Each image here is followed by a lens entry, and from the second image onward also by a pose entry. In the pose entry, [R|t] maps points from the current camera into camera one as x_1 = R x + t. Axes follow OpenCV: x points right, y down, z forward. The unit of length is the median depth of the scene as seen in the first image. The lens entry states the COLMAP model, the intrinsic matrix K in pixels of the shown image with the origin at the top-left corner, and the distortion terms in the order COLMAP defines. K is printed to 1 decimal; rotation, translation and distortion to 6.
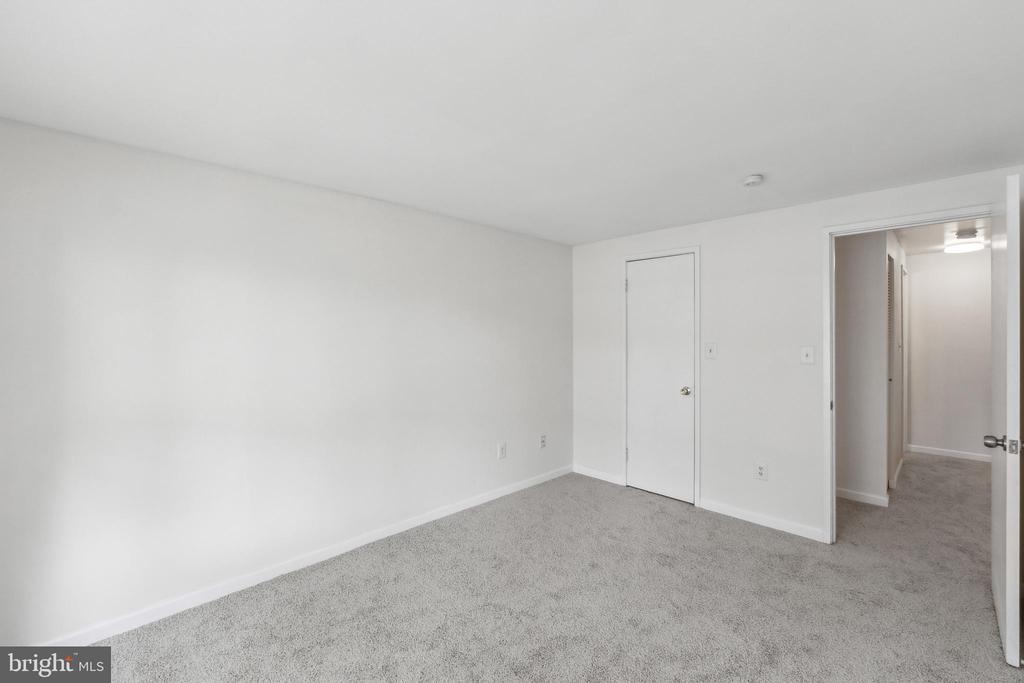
lens RADIAL K [[443.2, 0, 515.4], [0, 443.2, 334.2], [0, 0, 1]] dist [0.001836, 0.000498]
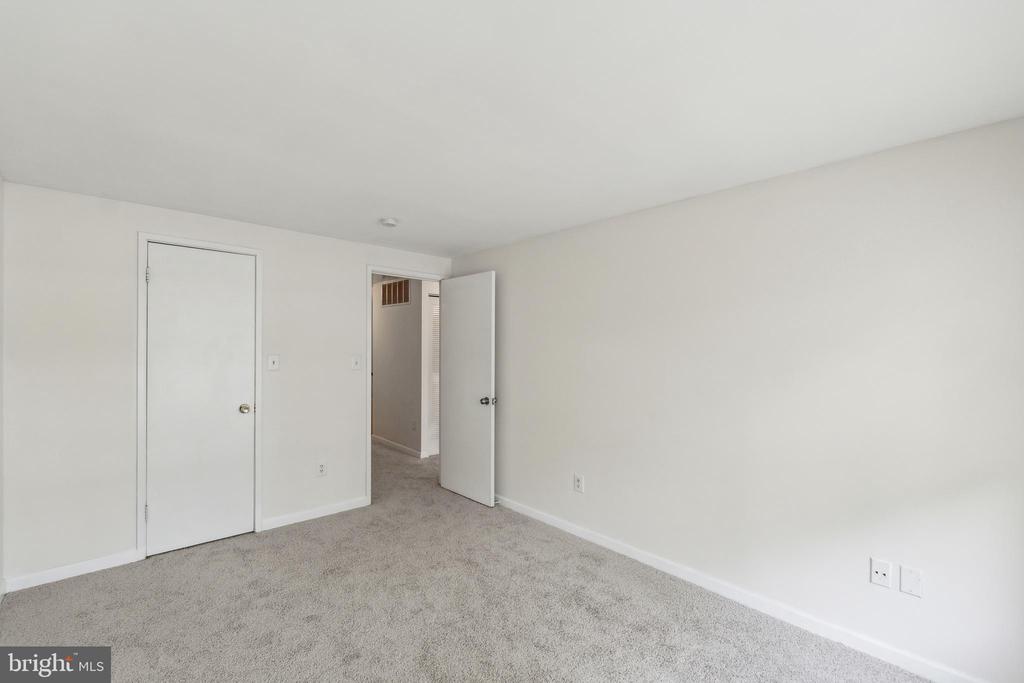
lens RADIAL K [[443.2, 0, 509.5], [0, 443.2, 345.1], [0, 0, 1]] dist [0.001836, 0.000498]
pose [[0.034026, 0.002247, 0.999418, -0.560538], [-0.011716, 0.999930, -0.001849, -0.005656], [-0.999352, -0.011647, 0.034050, 0.504590]]
